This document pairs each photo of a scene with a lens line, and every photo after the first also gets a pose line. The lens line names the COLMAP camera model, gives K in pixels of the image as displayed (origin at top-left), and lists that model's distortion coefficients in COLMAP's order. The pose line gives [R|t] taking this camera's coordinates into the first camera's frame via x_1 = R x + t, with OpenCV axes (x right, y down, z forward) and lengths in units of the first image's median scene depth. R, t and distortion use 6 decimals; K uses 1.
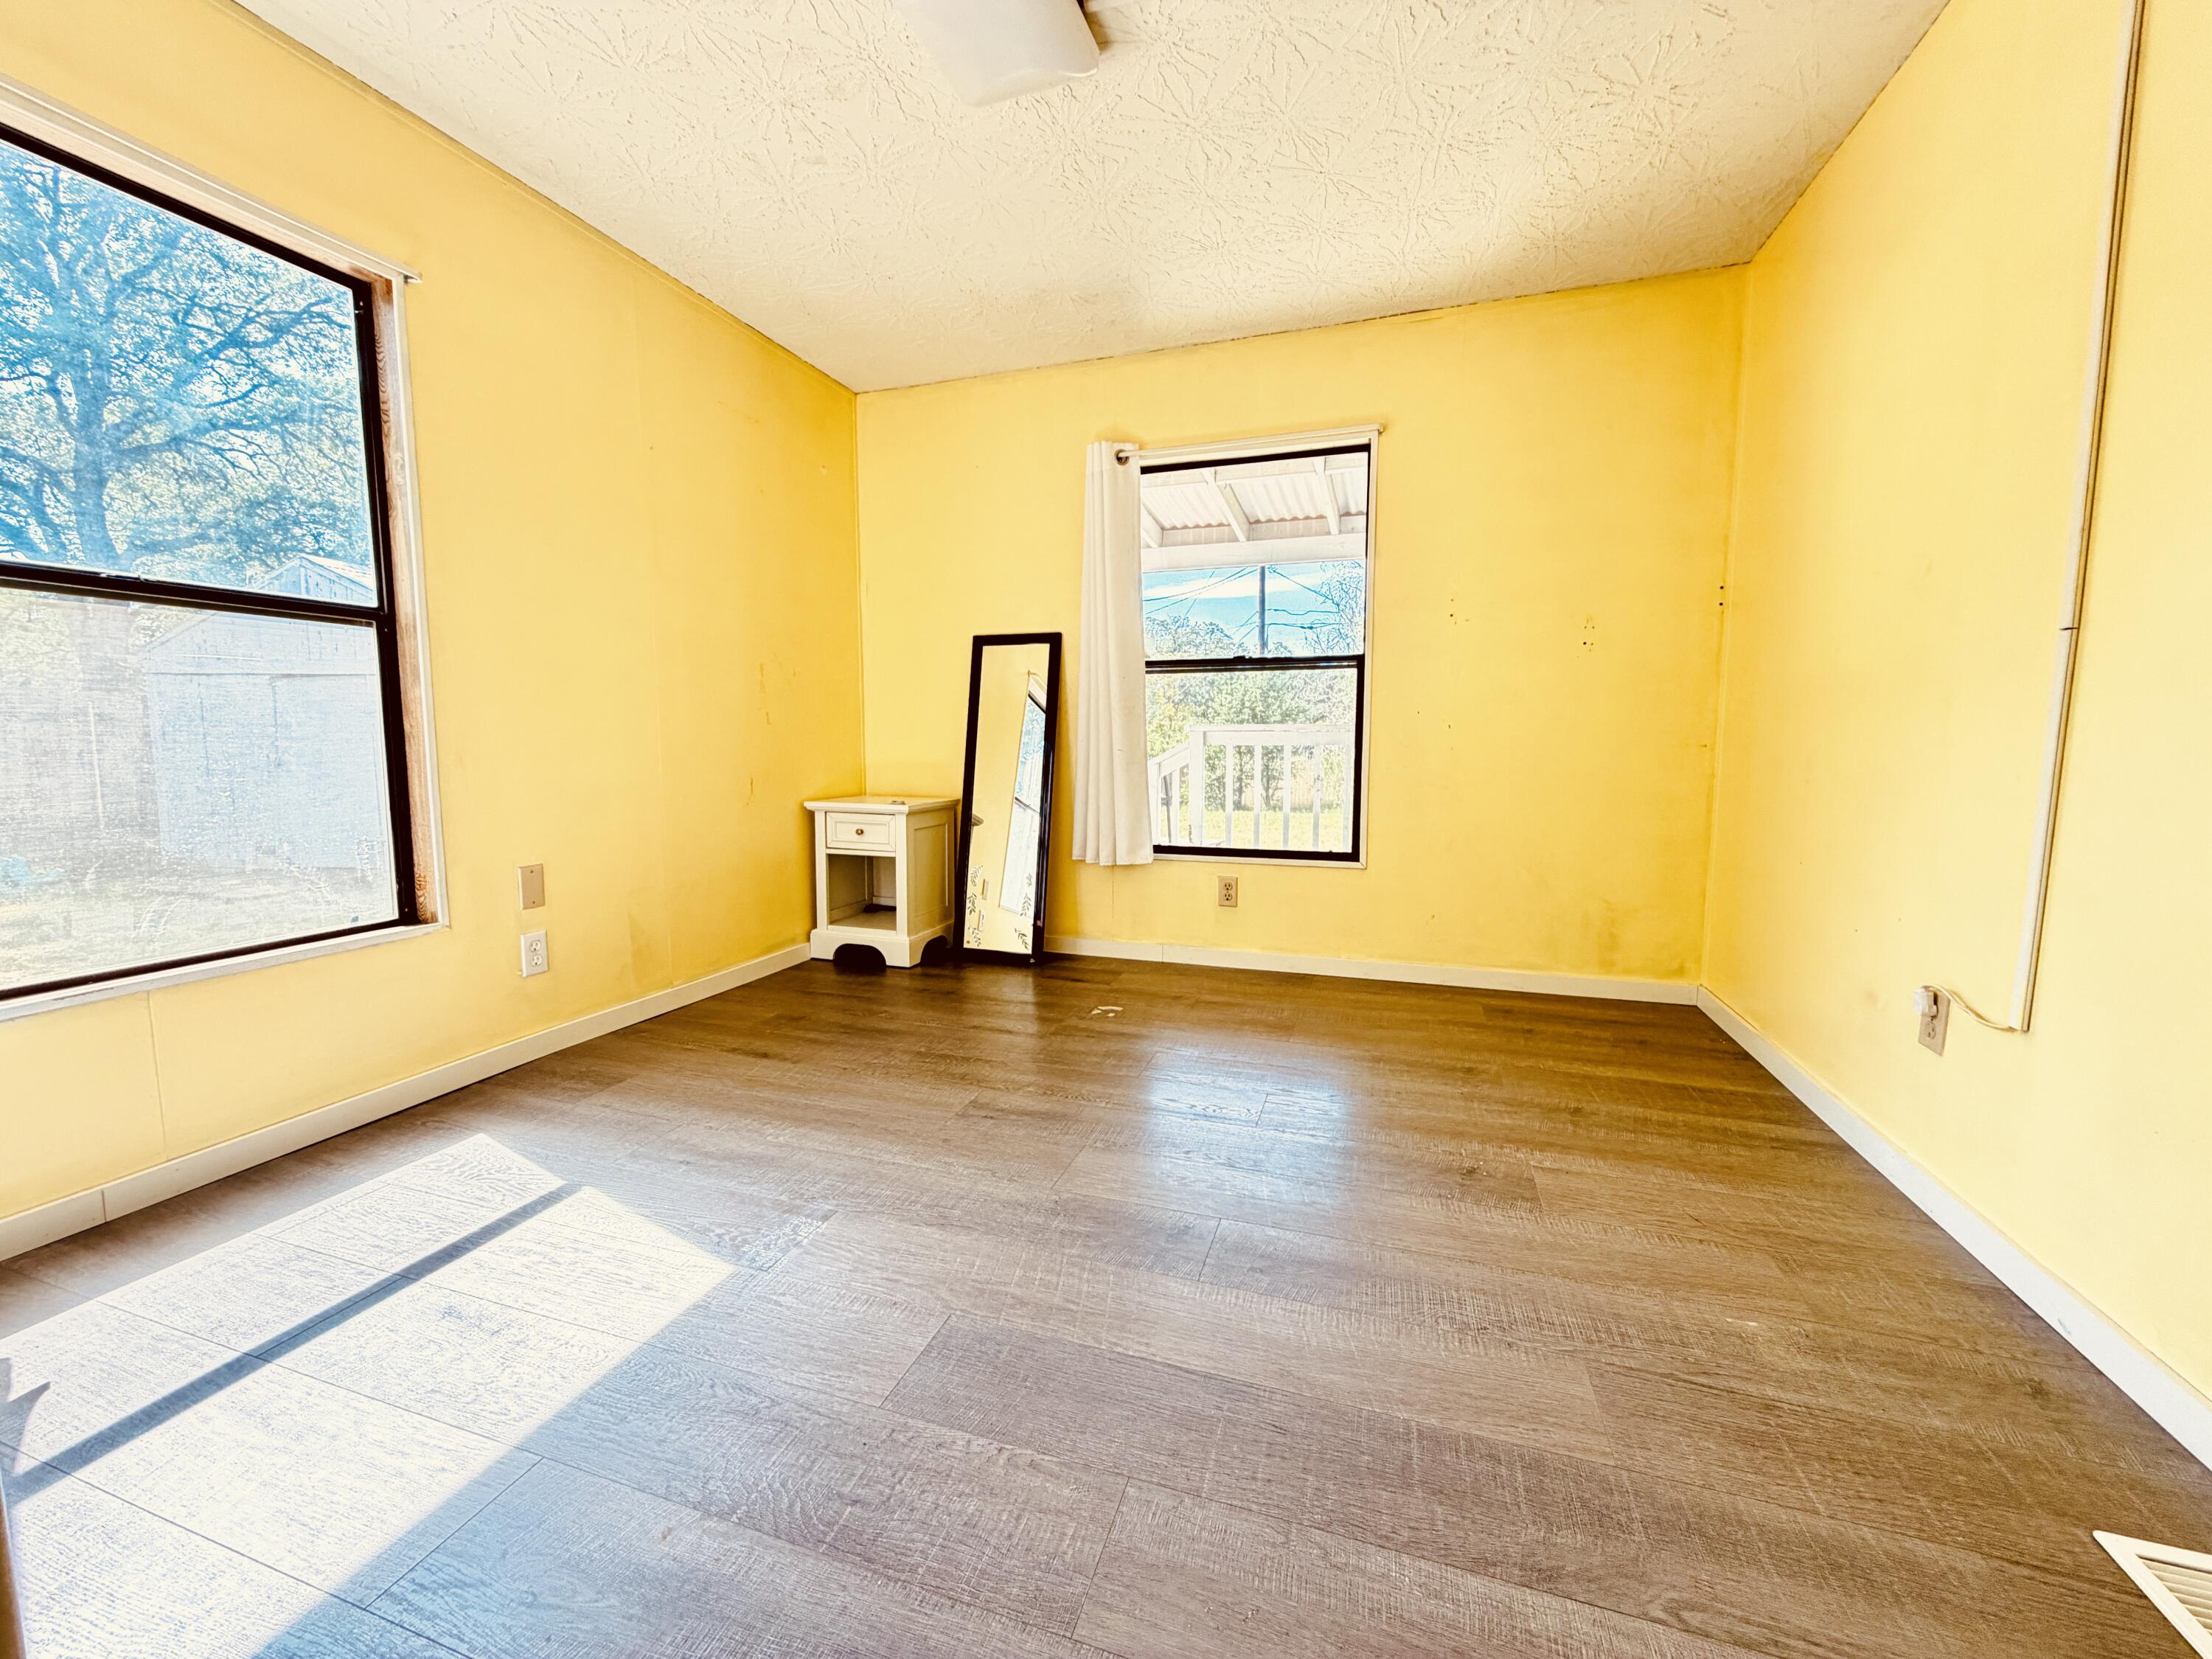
lens RADIAL K [[882.0, 0, 1105.0], [0, 882.0, 831.0], [0, 0, 1]] dist [-0.000053, -0.000031]
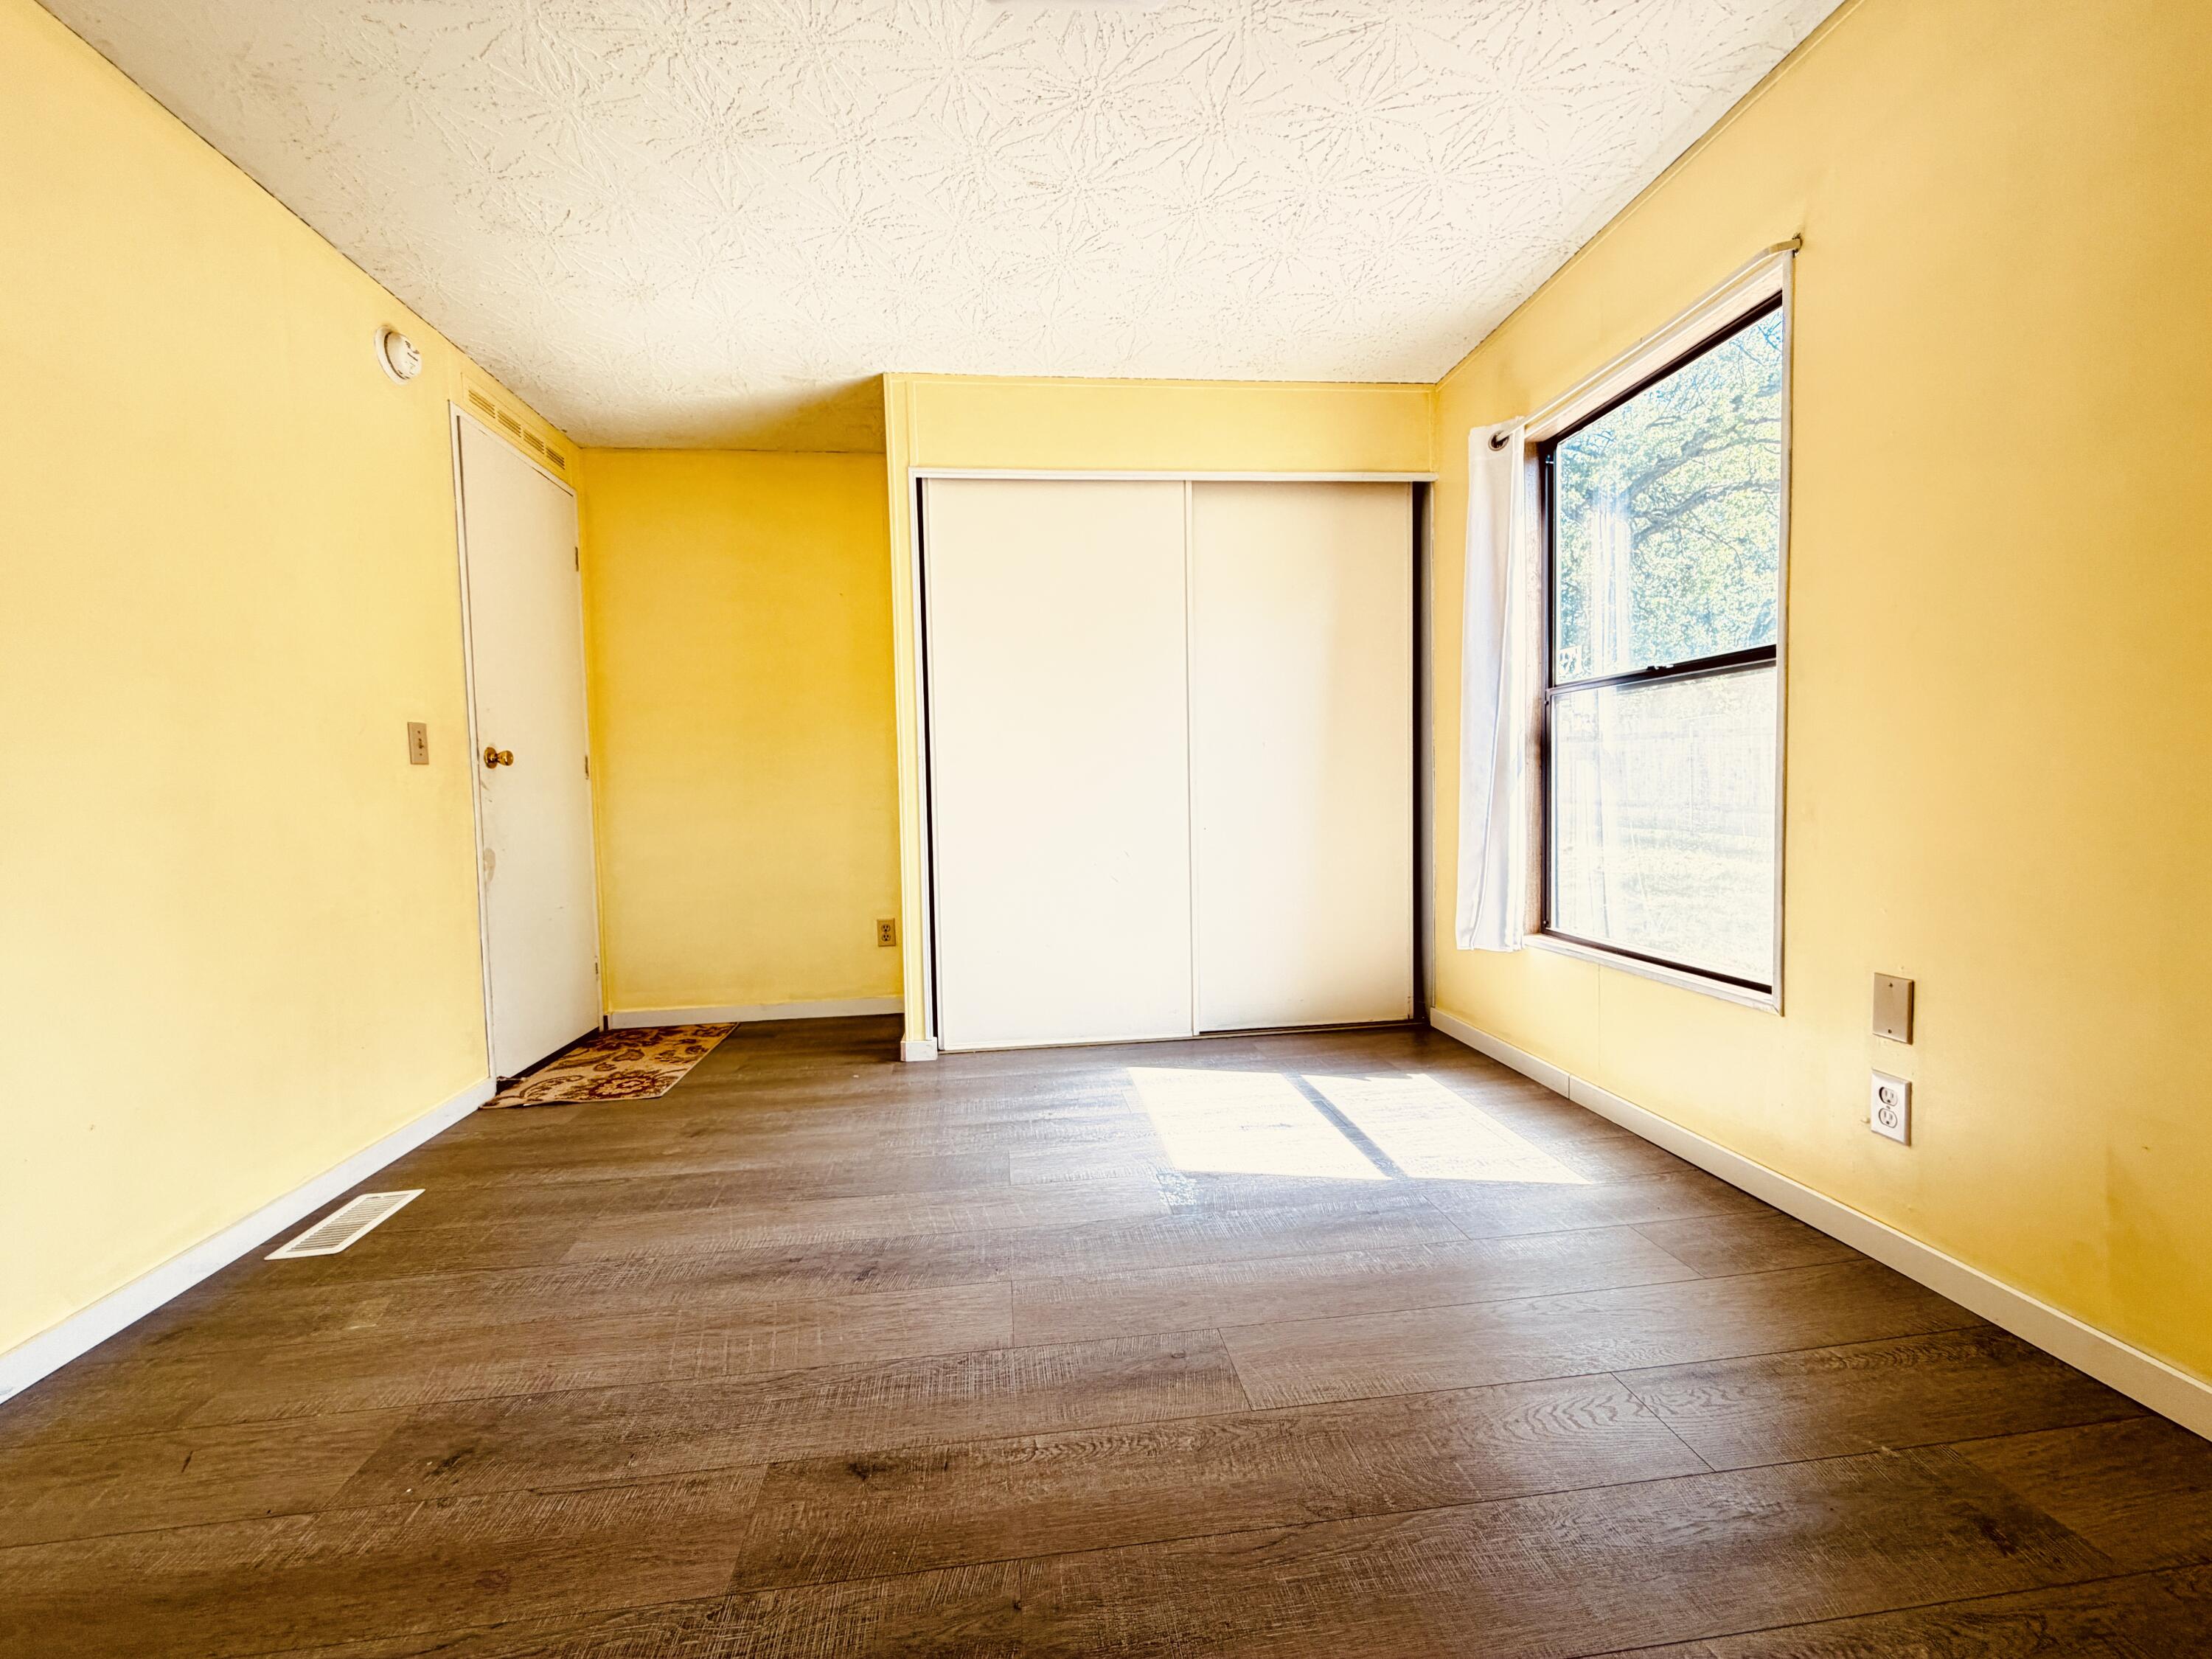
lens RADIAL K [[882.0, 0, 1099.3], [0, 882.0, 833.8], [0, 0, 1]] dist [-0.000053, -0.000031]
pose [[-0.905318, 0.044675, -0.422379, 0.279811], [-0.017462, 0.989697, 0.142107, -0.250610], [0.424376, 0.136028, -0.895210, 2.182571]]
